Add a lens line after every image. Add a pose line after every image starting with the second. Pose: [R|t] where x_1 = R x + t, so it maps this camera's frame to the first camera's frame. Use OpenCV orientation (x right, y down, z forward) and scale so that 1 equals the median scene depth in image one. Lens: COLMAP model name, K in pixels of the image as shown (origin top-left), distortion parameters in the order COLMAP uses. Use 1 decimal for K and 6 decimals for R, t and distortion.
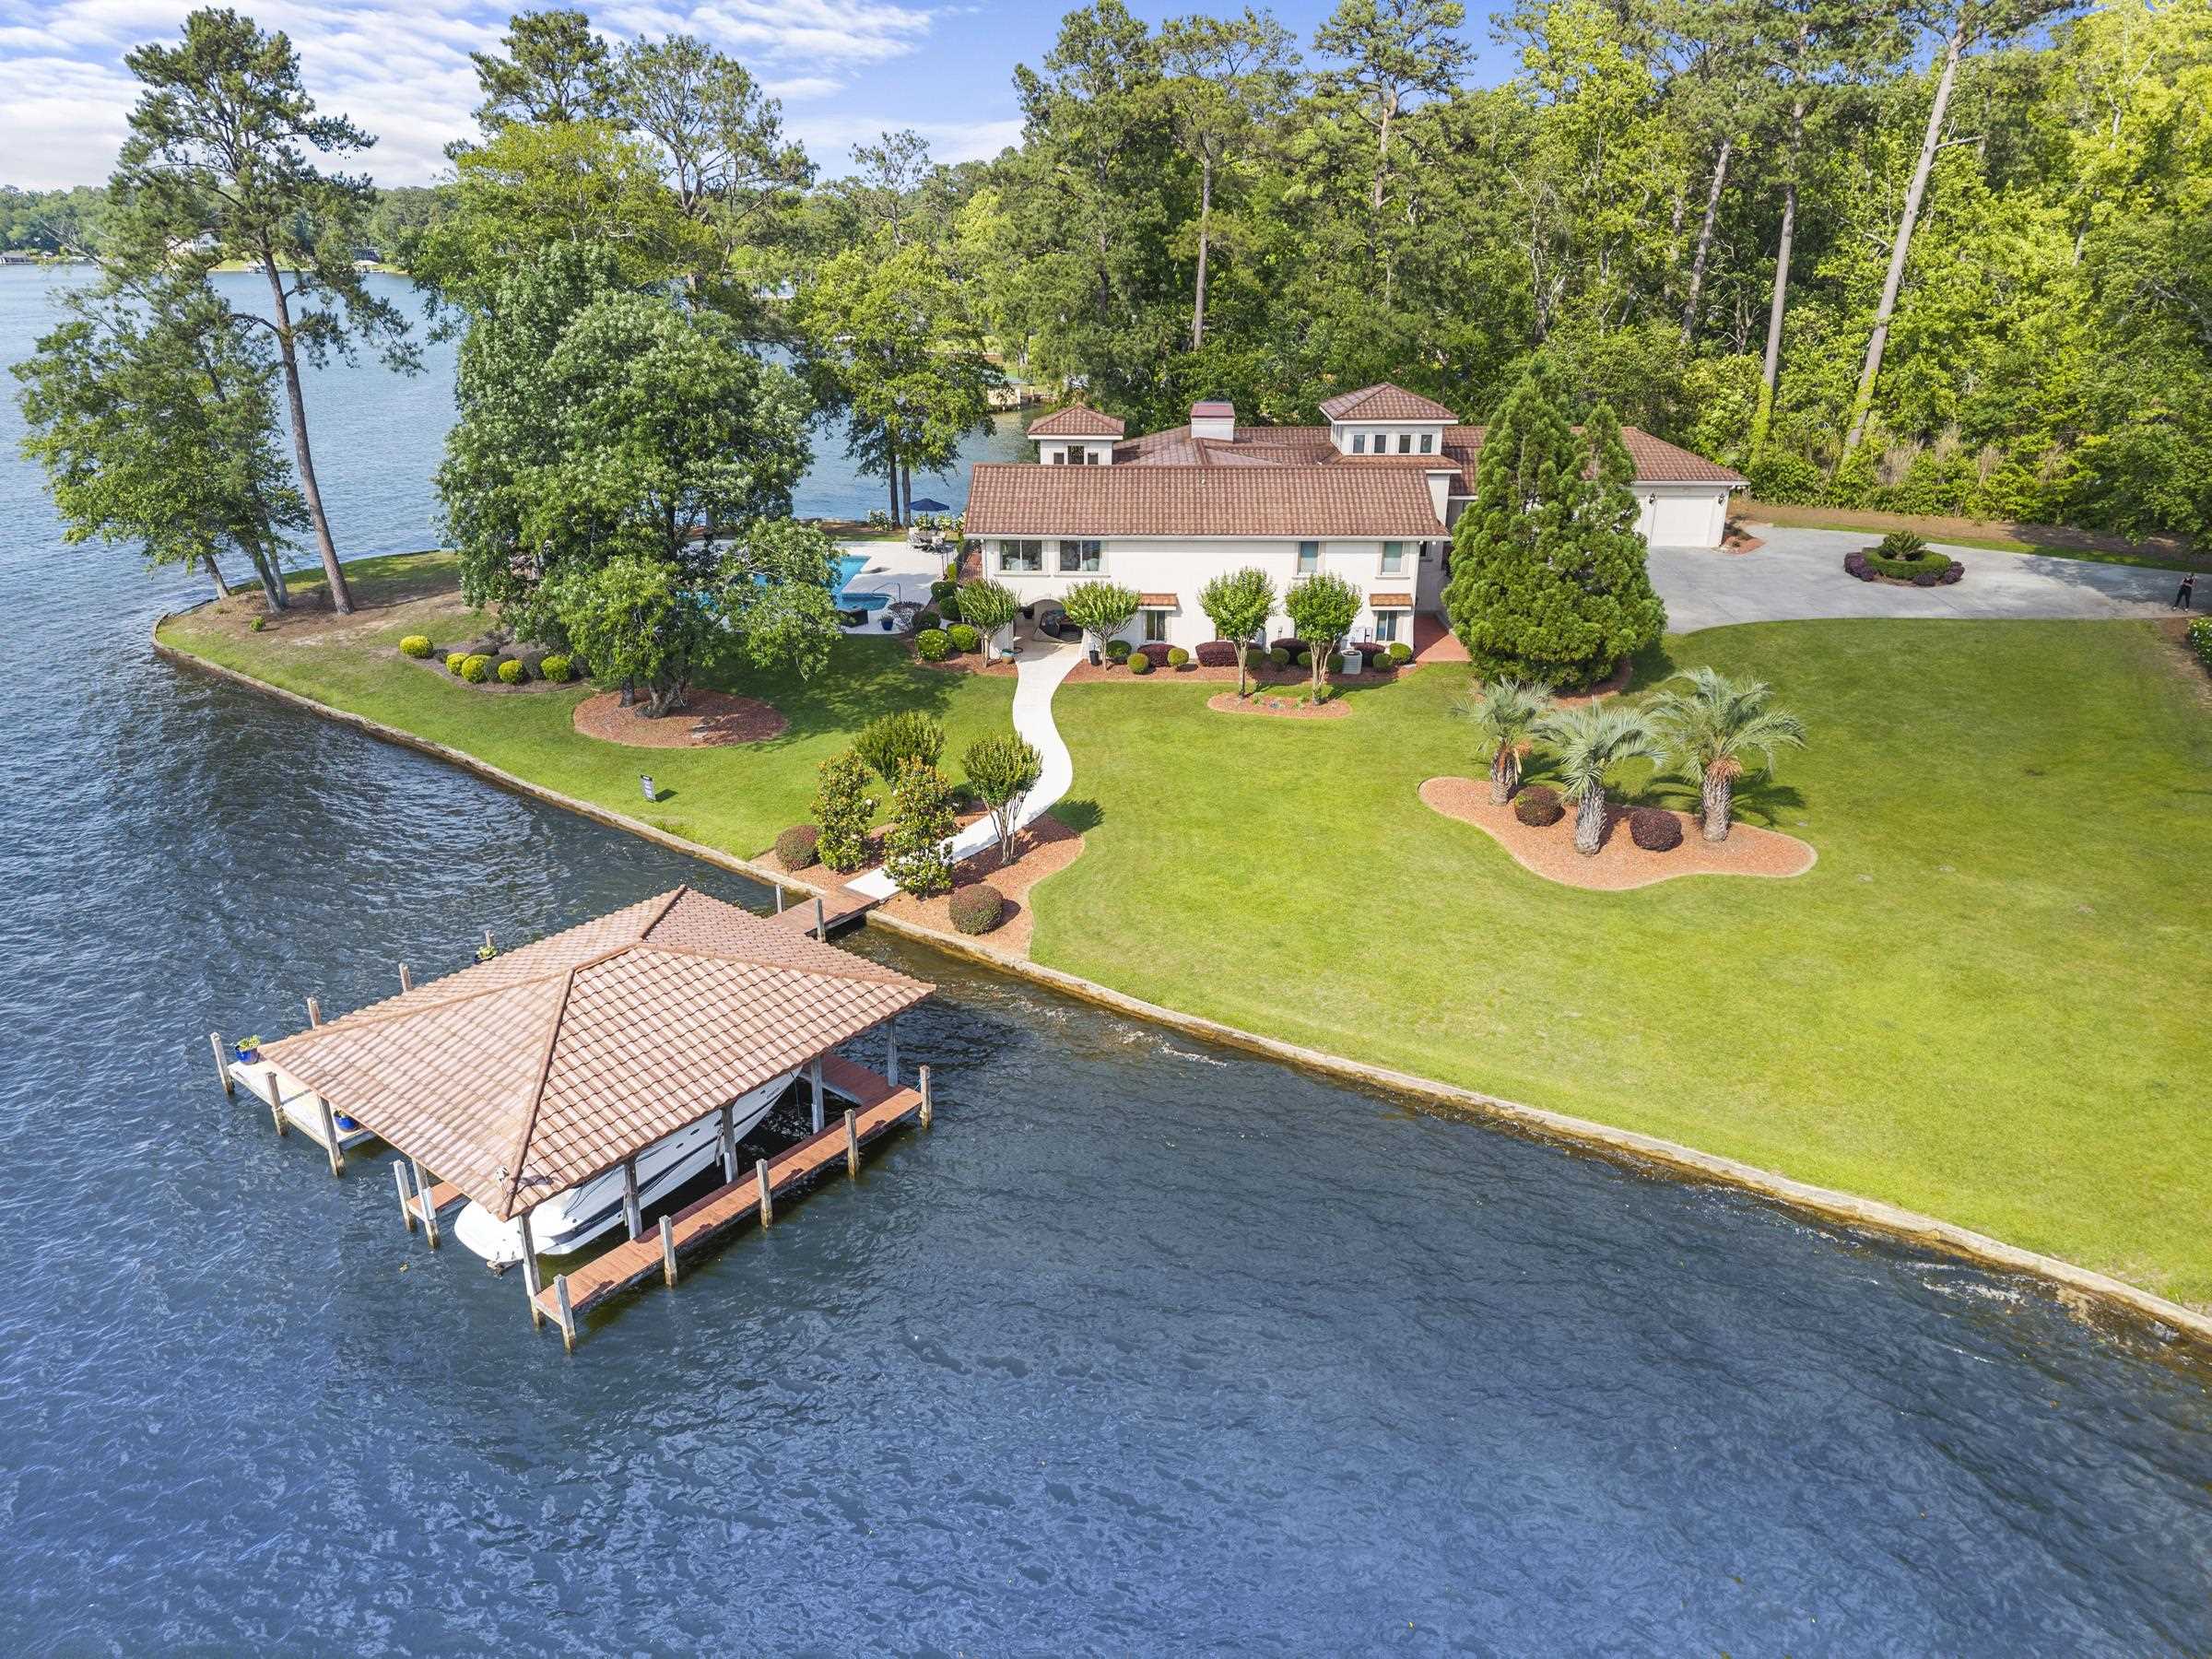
lens RADIAL K [[1502.5, 0, 1106.0], [0, 1502.5, 829.5], [0, 0, 1]] dist [0.017553, -0.004097]
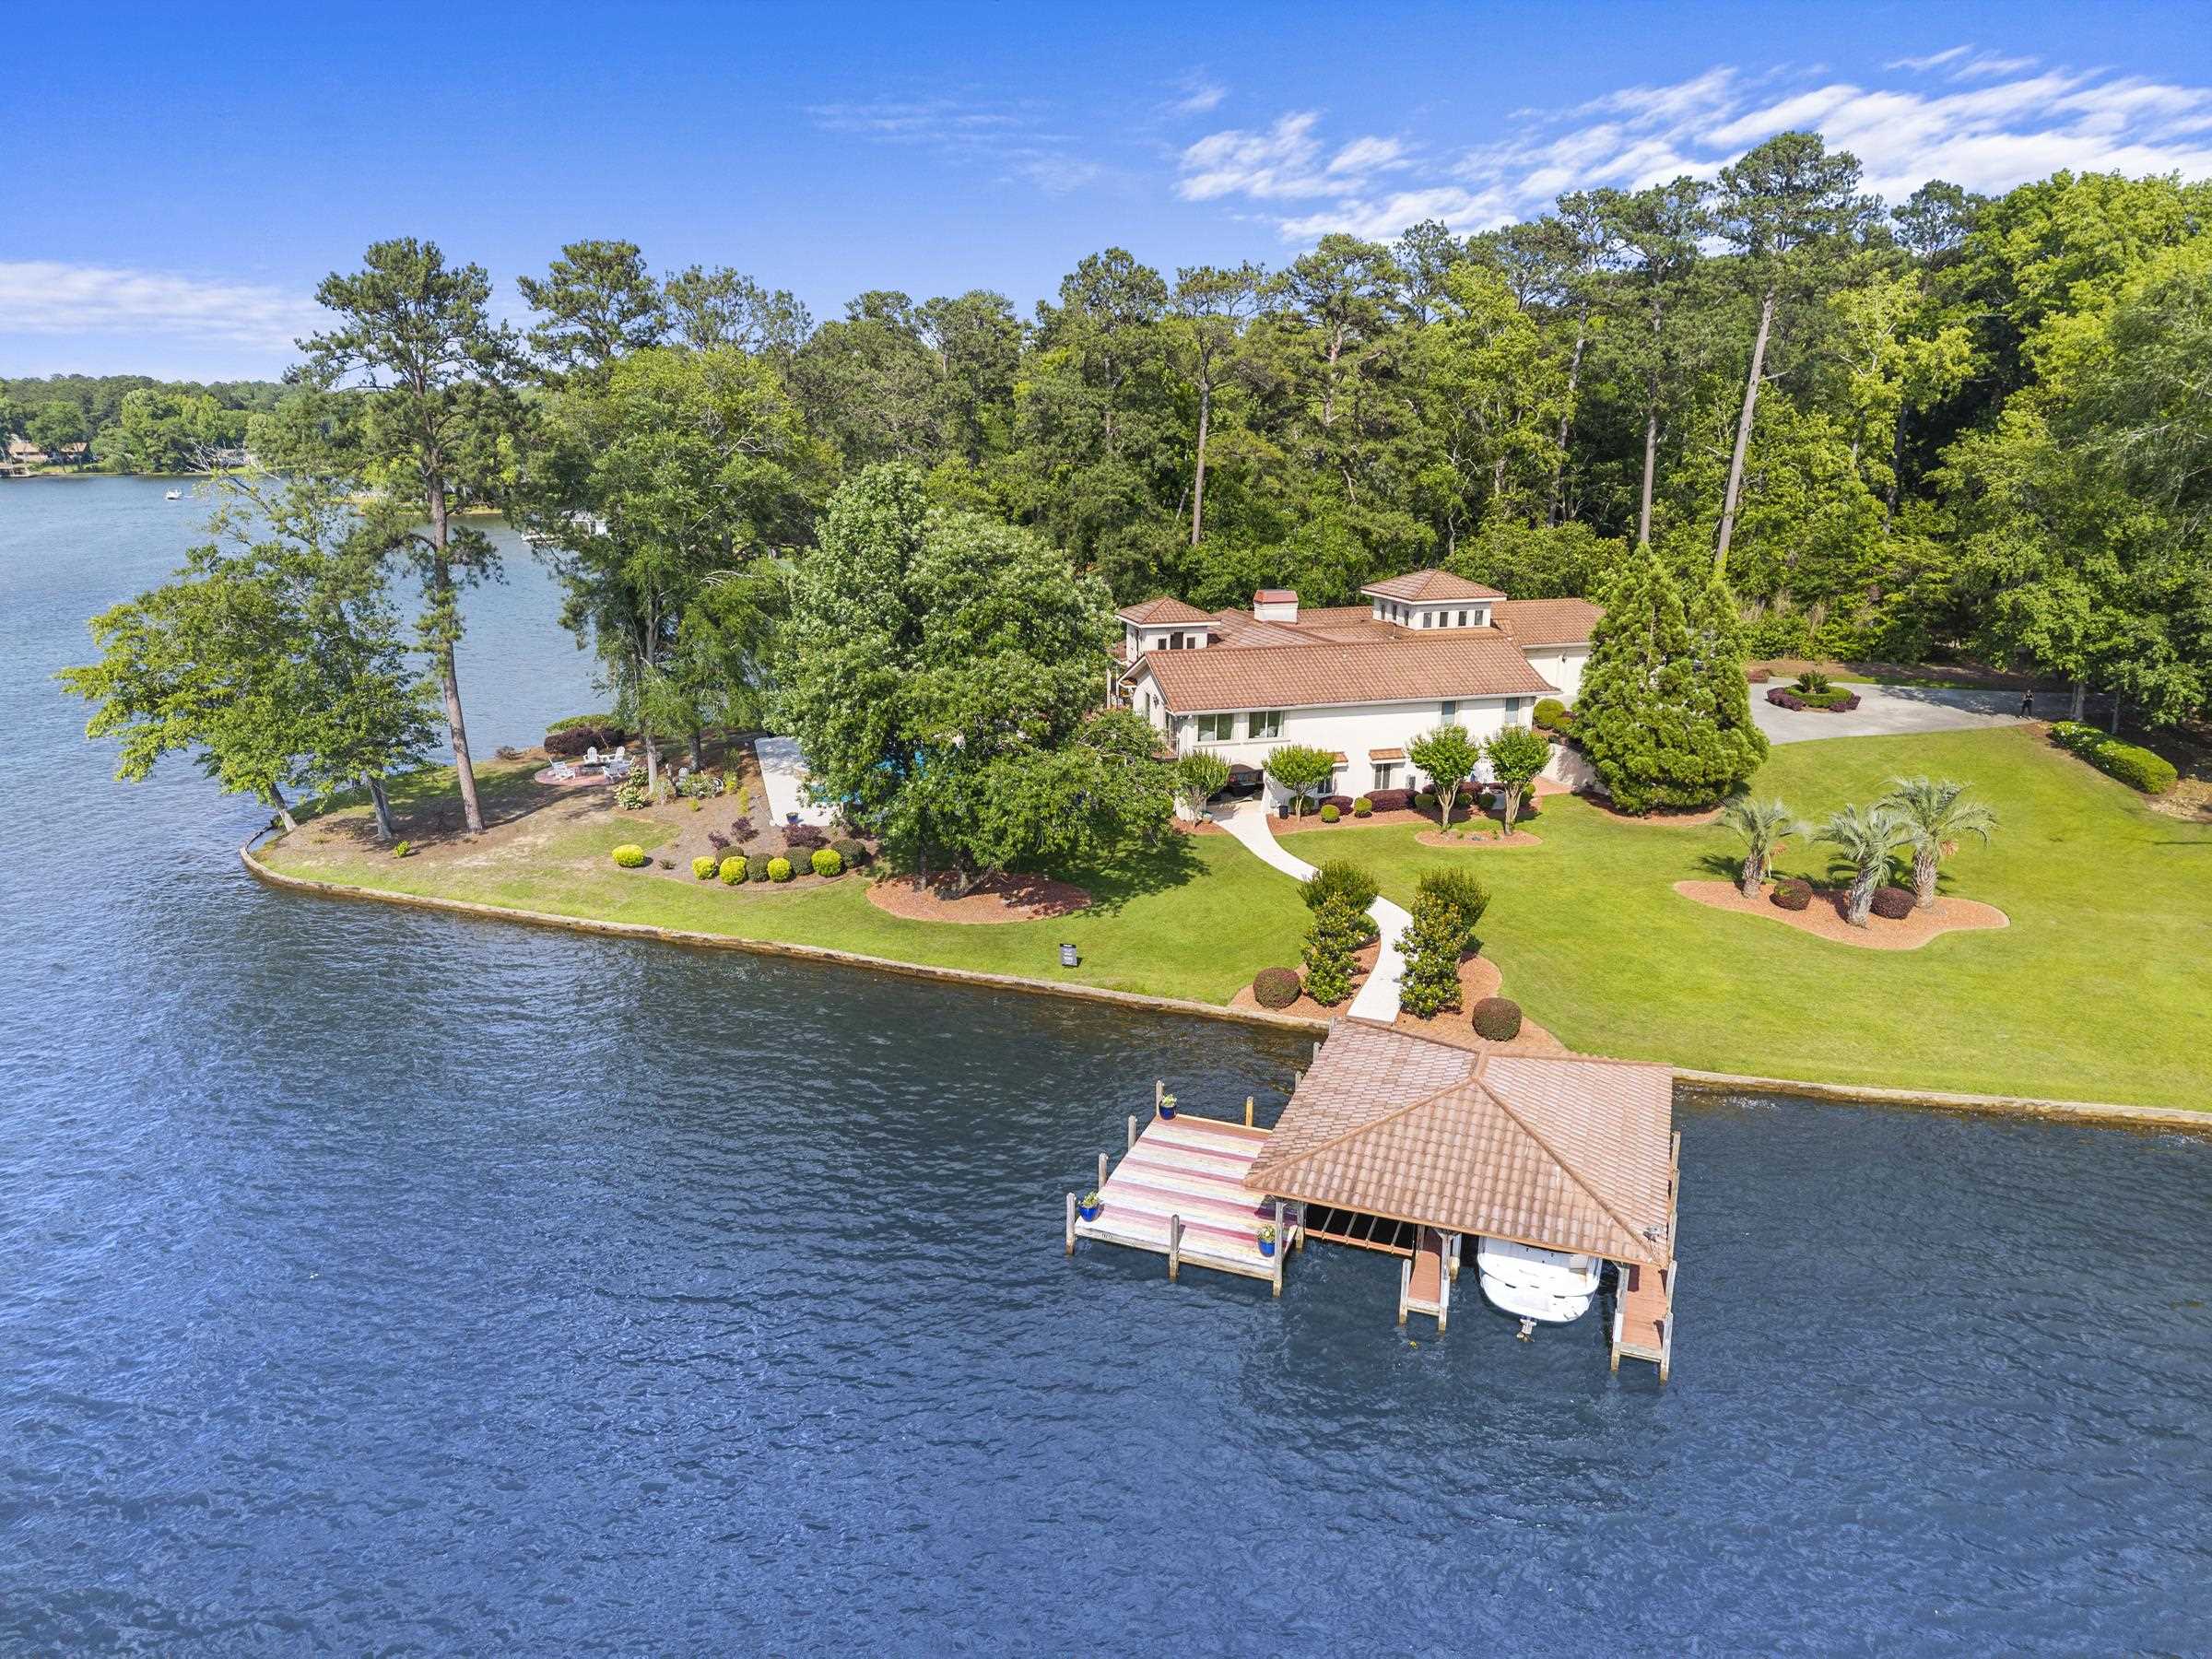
lens RADIAL K [[1476.6, 0, 1106.0], [0, 1476.6, 829.5], [0, 0, 1]] dist [0.067349, -0.090189]
pose [[0.956253, -0.077471, 0.282097, -0.409570], [0.111273, 0.988140, -0.105824, -0.000273], [-0.270552, 0.132584, 0.953532, -0.012926]]
